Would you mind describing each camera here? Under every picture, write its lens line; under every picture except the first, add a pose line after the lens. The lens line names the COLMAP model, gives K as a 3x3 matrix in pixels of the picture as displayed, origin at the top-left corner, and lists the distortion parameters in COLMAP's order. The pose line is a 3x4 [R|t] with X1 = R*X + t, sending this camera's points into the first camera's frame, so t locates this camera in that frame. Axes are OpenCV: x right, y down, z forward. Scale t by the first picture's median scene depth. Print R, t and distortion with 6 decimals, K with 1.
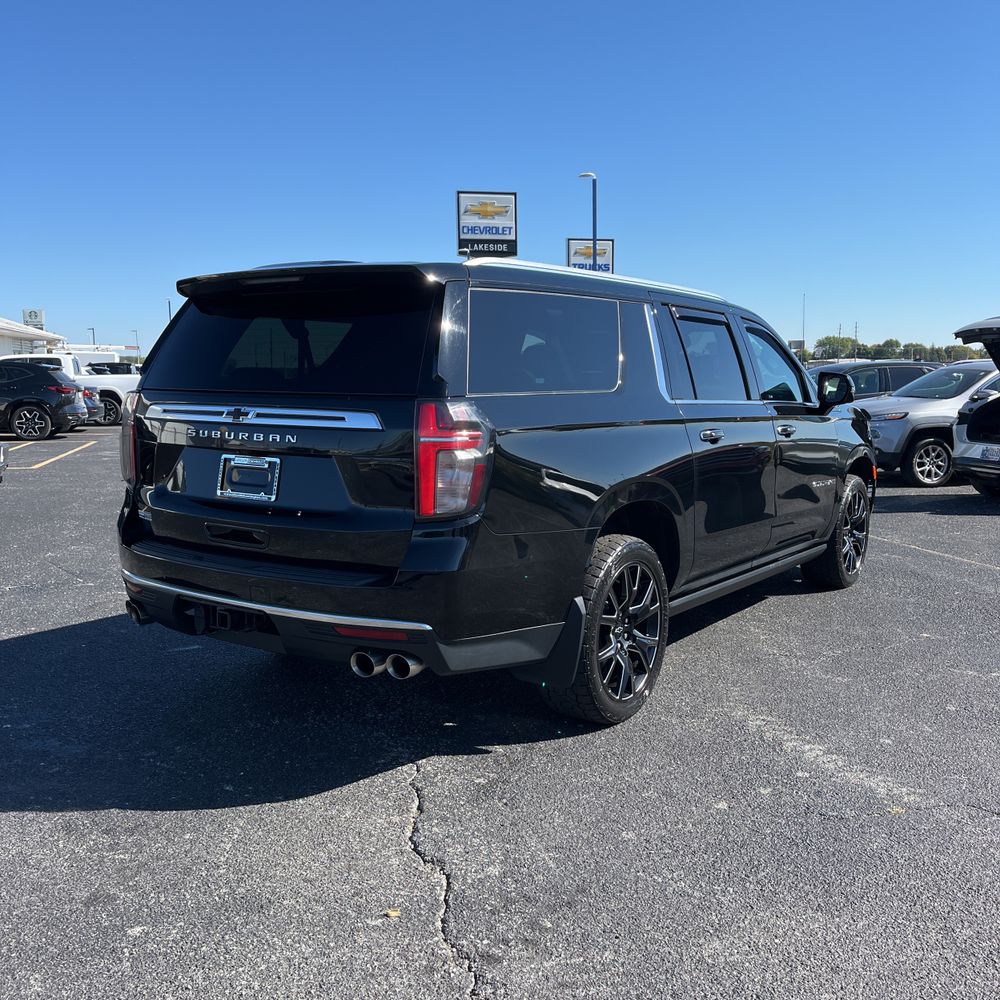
lens RADIAL K [[1015.8, 0, 518.0], [0, 1015.8, 504.0], [0, 0, 1]] dist [0.022059, -0.029758]
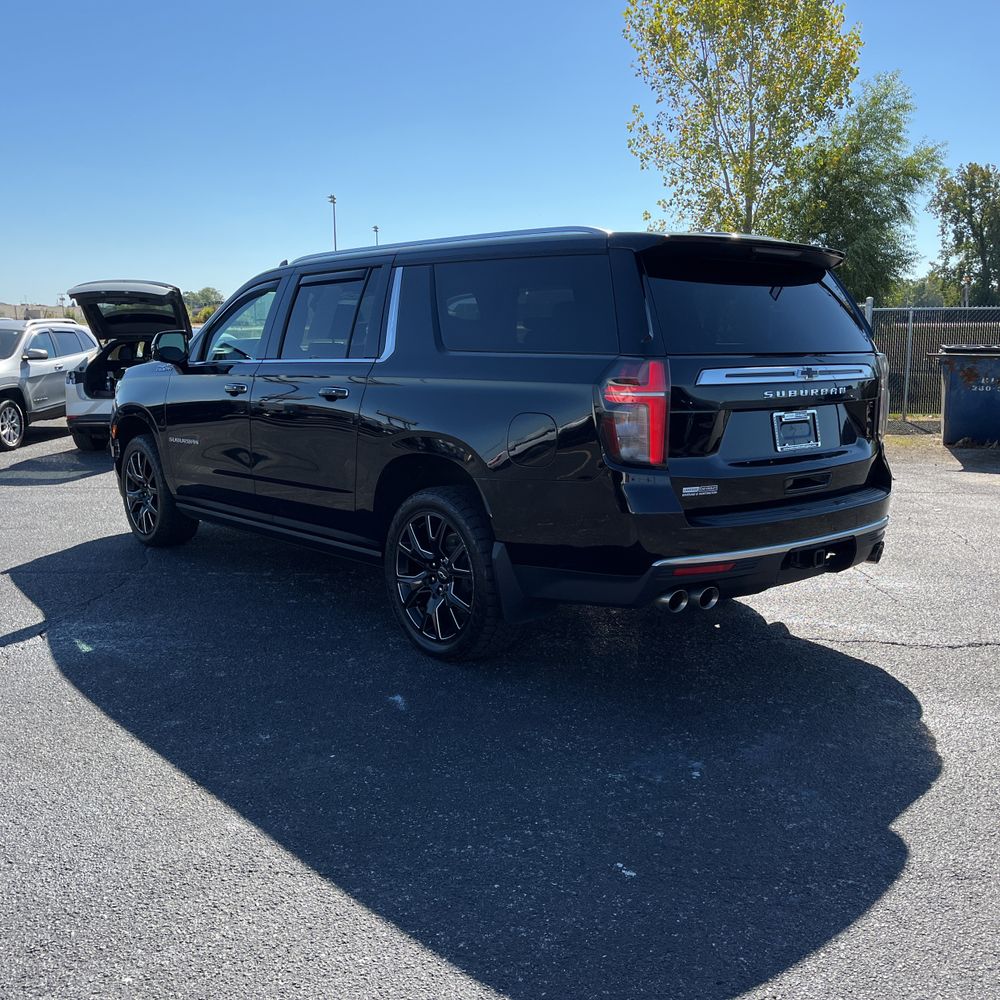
lens RADIAL K [[989.4, 0, 500.0], [0, 989.4, 500.0], [0, 0, 1]] dist [0.097864, -0.130948]
pose [[0.294713, -0.158797, 0.942299, -1.354252], [0.122697, 0.984222, 0.127487, -0.125690], [-0.947676, 0.078045, 0.309547, 0.942791]]
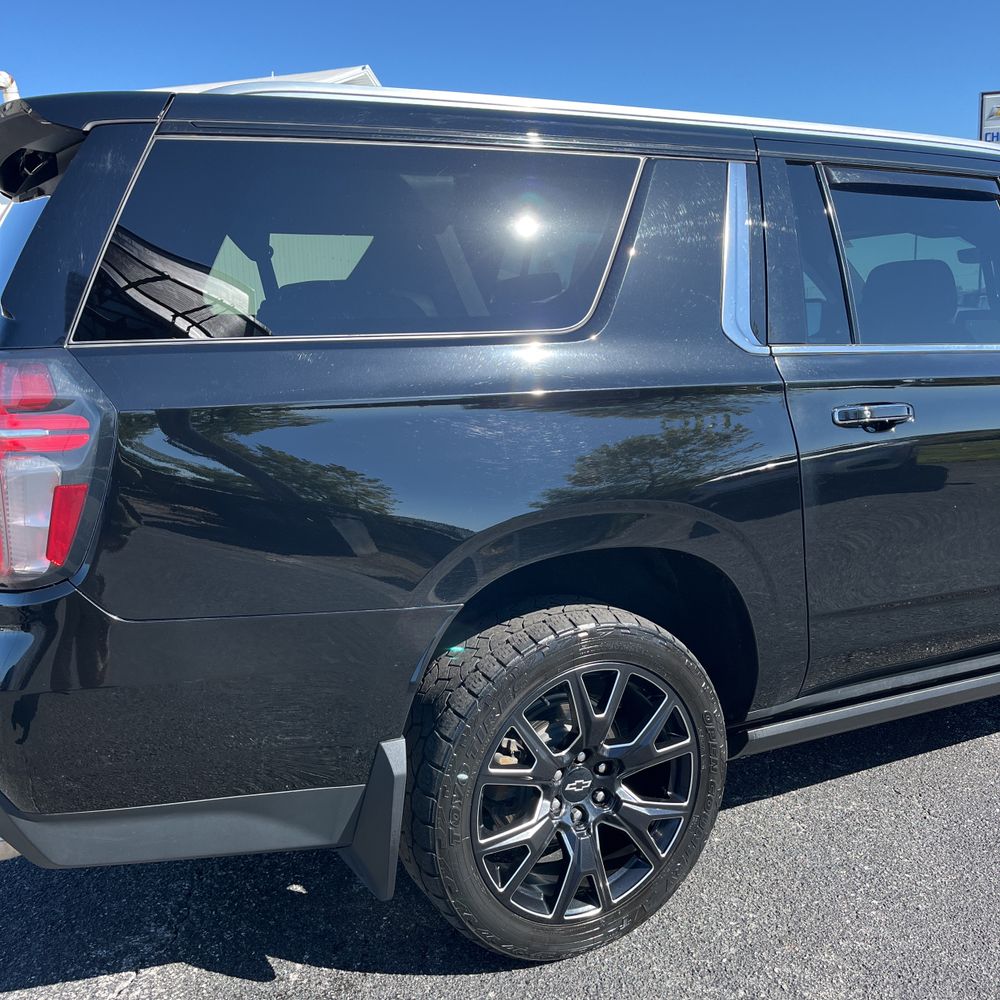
lens RADIAL K [[1015.8, 0, 518.0], [0, 1015.8, 504.0], [0, 0, 1]] dist [0.022059, -0.029758]
pose [[0.878221, 0.065593, -0.473736, 0.350082], [-0.038119, 0.996999, 0.067377, -0.063935], [0.476734, -0.041114, 0.878086, 0.585594]]
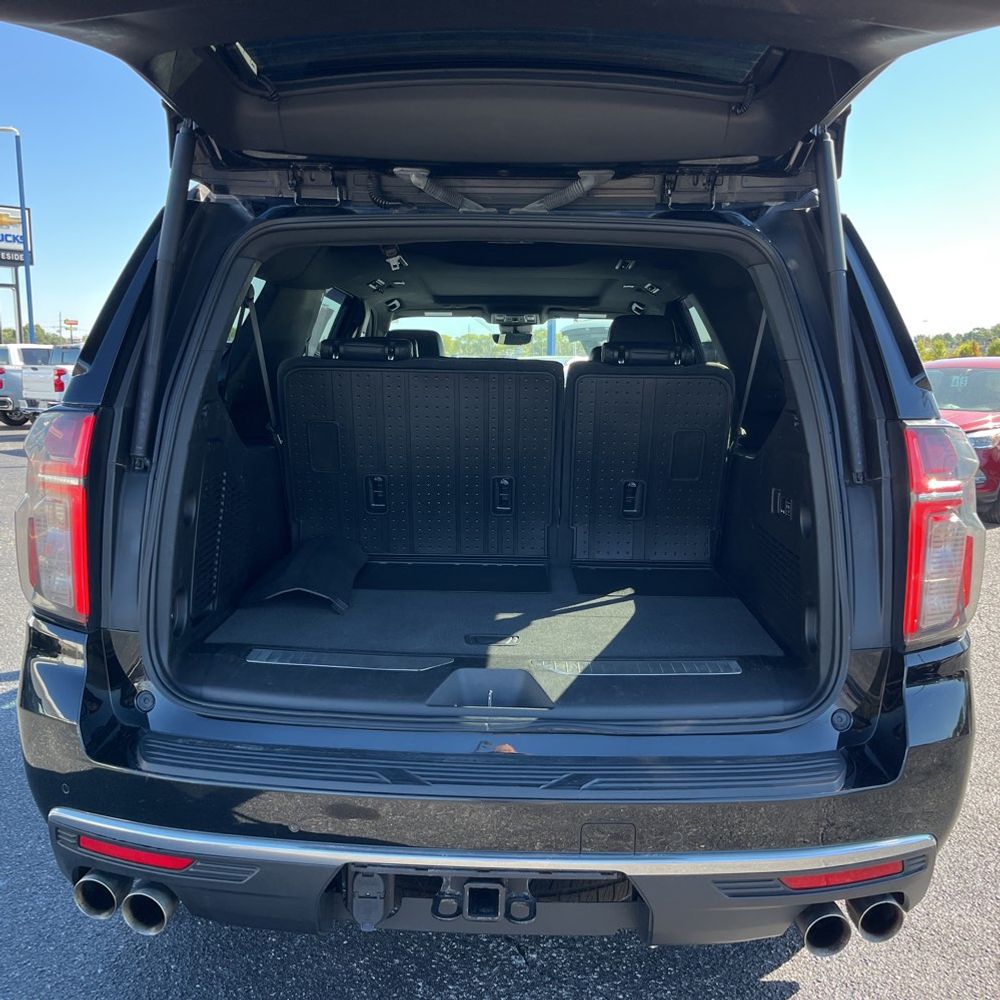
lens RADIAL K [[989.4, 0, 500.0], [0, 989.4, 500.0], [0, 0, 1]] dist [0.097864, -0.130948]
pose [[0.852415, -0.066437, 0.518627, -0.482755], [0.059991, 0.997771, 0.029214, -0.079324], [-0.519412, 0.006210, 0.854501, 0.576666]]
